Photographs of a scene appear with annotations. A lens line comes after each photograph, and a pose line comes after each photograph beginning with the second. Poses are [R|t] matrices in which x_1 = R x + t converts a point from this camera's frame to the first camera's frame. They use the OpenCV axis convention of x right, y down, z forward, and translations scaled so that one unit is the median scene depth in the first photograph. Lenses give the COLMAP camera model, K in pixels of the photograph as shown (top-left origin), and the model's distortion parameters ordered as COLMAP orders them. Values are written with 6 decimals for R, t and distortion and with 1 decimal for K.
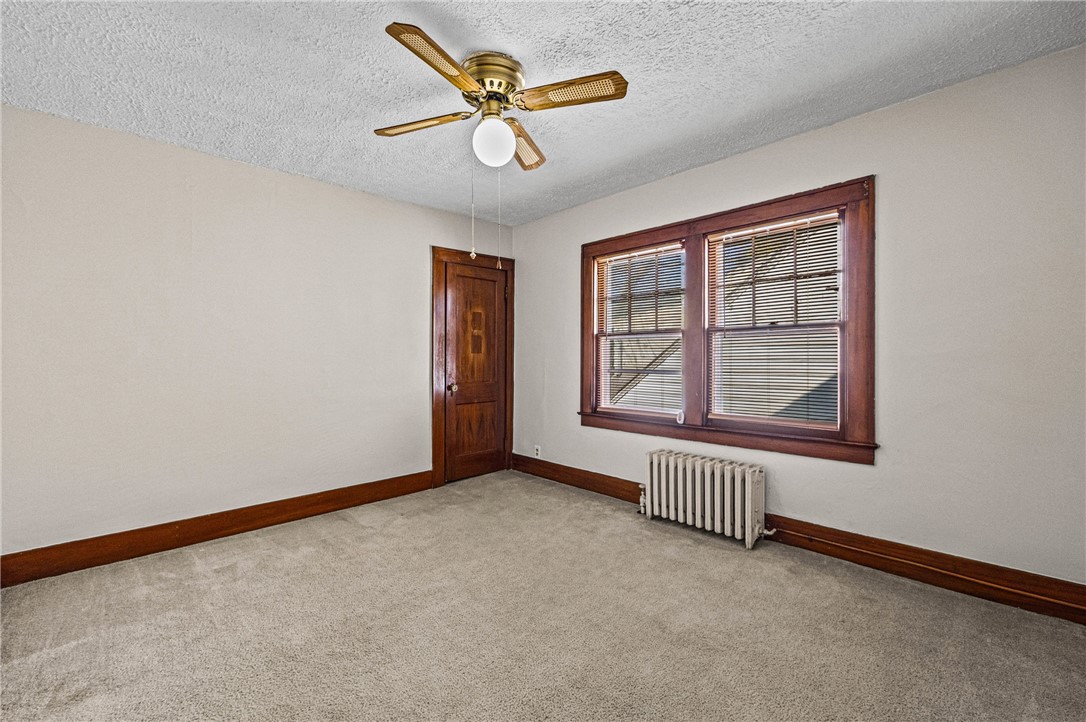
lens RADIAL K [[434.9, 0, 545.4], [0, 434.9, 348.6], [0, 0, 1]] dist [-0.000227, 0.000069]
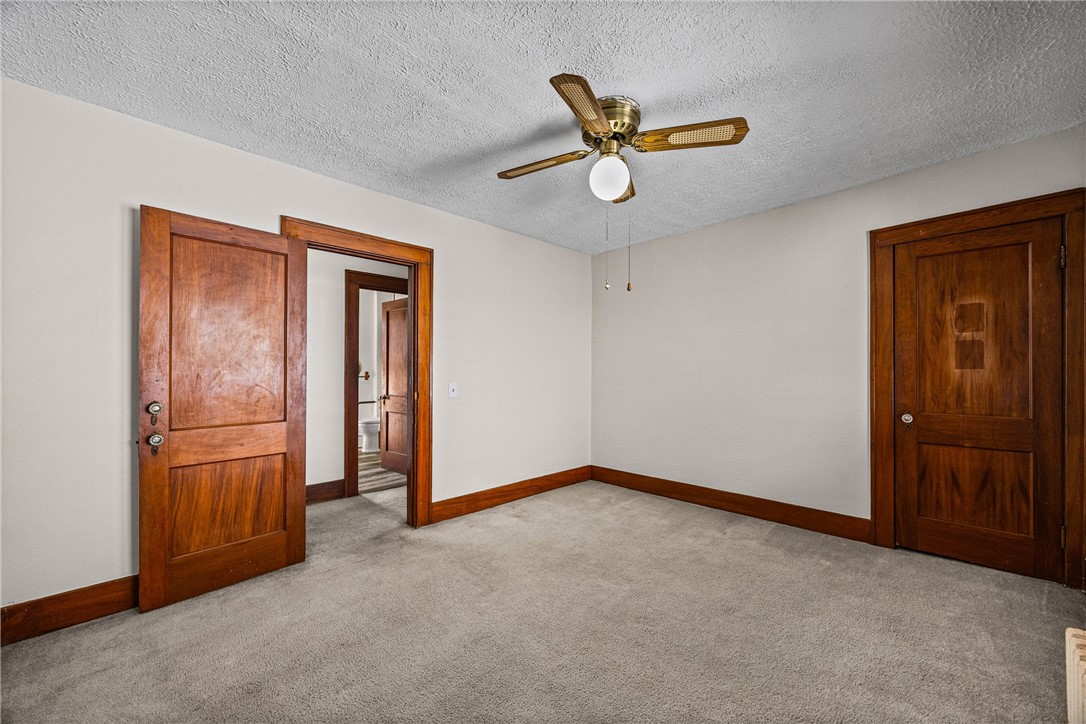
lens RADIAL K [[412.3, 0, 543.8], [0, 412.3, 360.4], [0, 0, 1]] dist [0.000659, 0.000087]
pose [[0.044251, -0.018665, -0.998846, 0.500779], [0.025407, 0.999523, -0.017552, -0.008323], [0.998697, -0.024601, 0.044704, 0.431130]]
